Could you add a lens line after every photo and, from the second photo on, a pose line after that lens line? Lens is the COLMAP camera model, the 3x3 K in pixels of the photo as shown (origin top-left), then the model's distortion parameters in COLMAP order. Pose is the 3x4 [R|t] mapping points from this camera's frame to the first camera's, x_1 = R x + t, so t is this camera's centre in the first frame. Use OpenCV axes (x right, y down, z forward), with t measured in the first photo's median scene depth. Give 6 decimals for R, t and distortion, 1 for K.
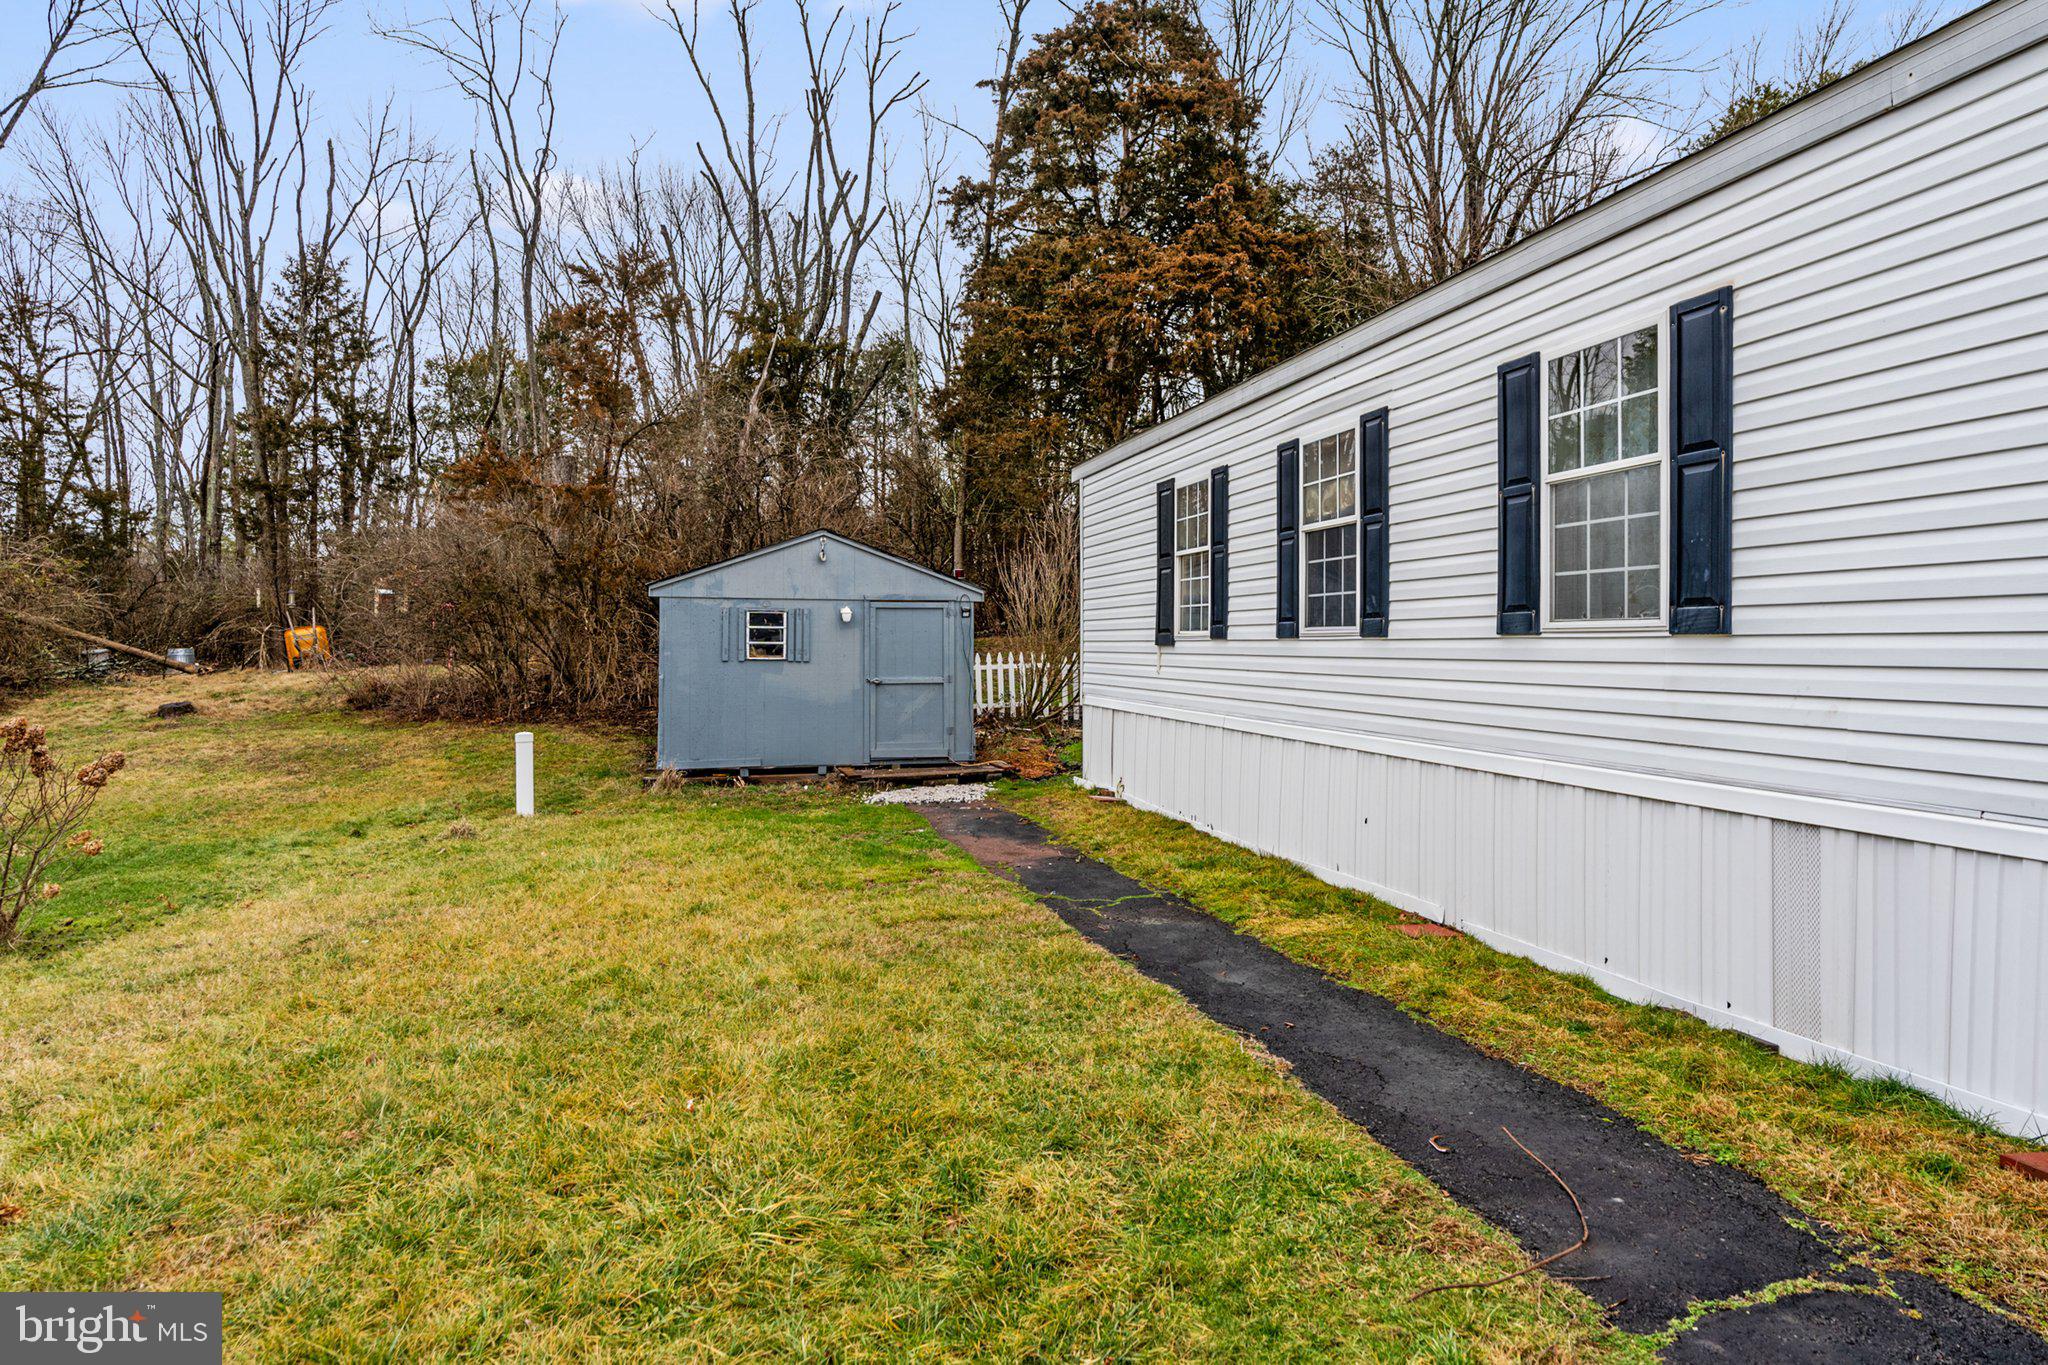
lens RADIAL K [[1132.7, 0, 1038.7], [0, 1132.7, 634.7], [0, 0, 1]] dist [0.001066, 0.000927]
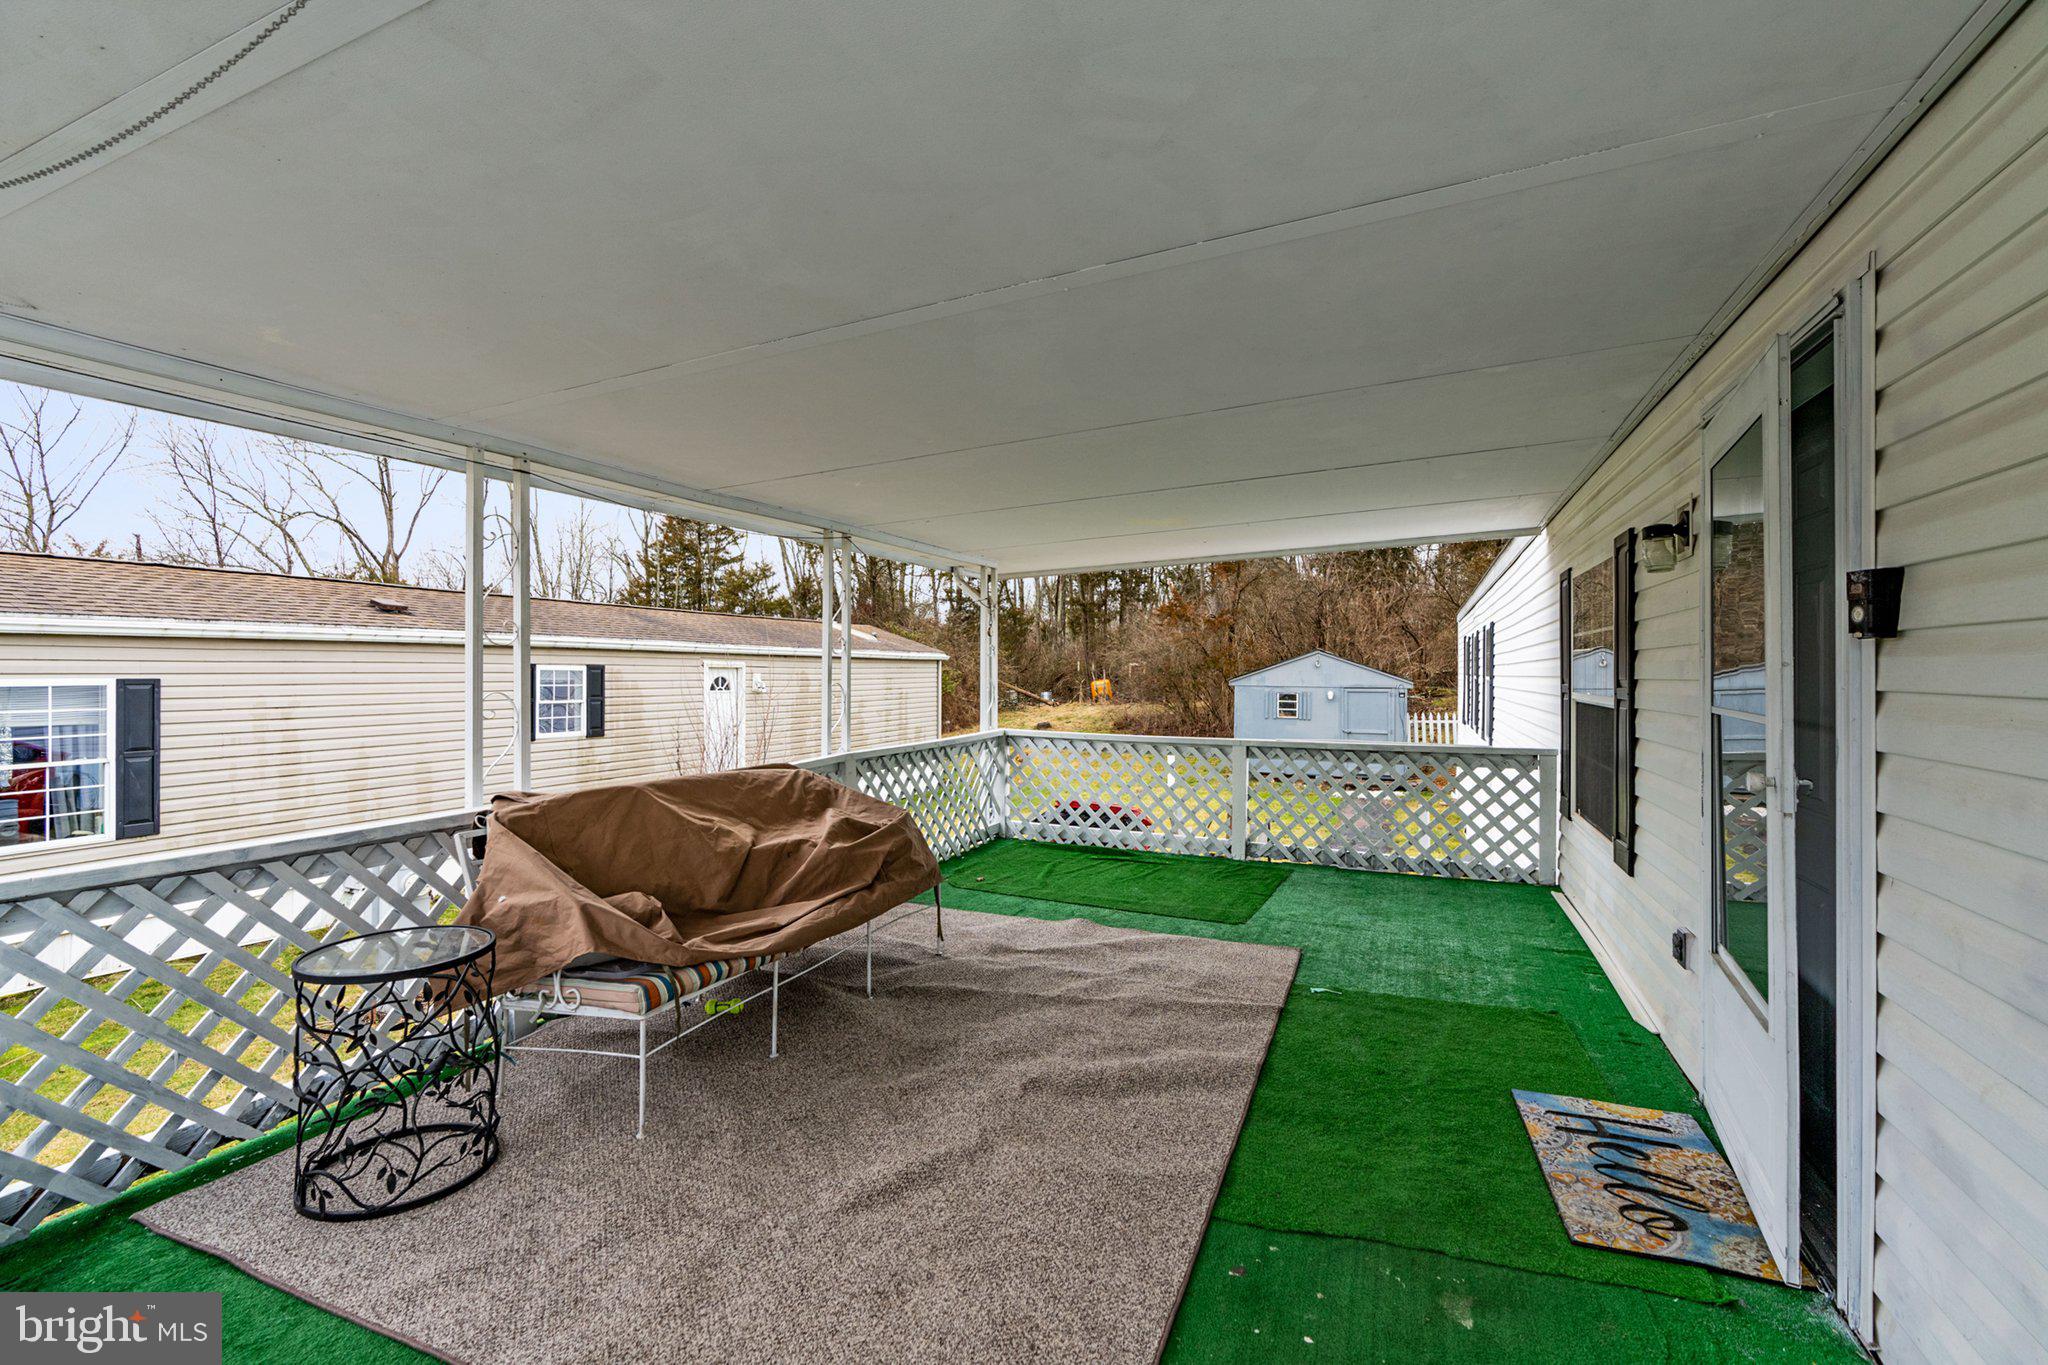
lens RADIAL K [[930.6, 0, 1018.4], [0, 930.6, 680.2], [0, 0, 1]] dist [-0.011655, 0.004415]
pose [[0.779473, 0.011424, -0.626332, 0.288916], [0.000429, 0.999824, 0.018770, -0.053182], [0.626436, -0.014900, 0.779331, -0.382494]]
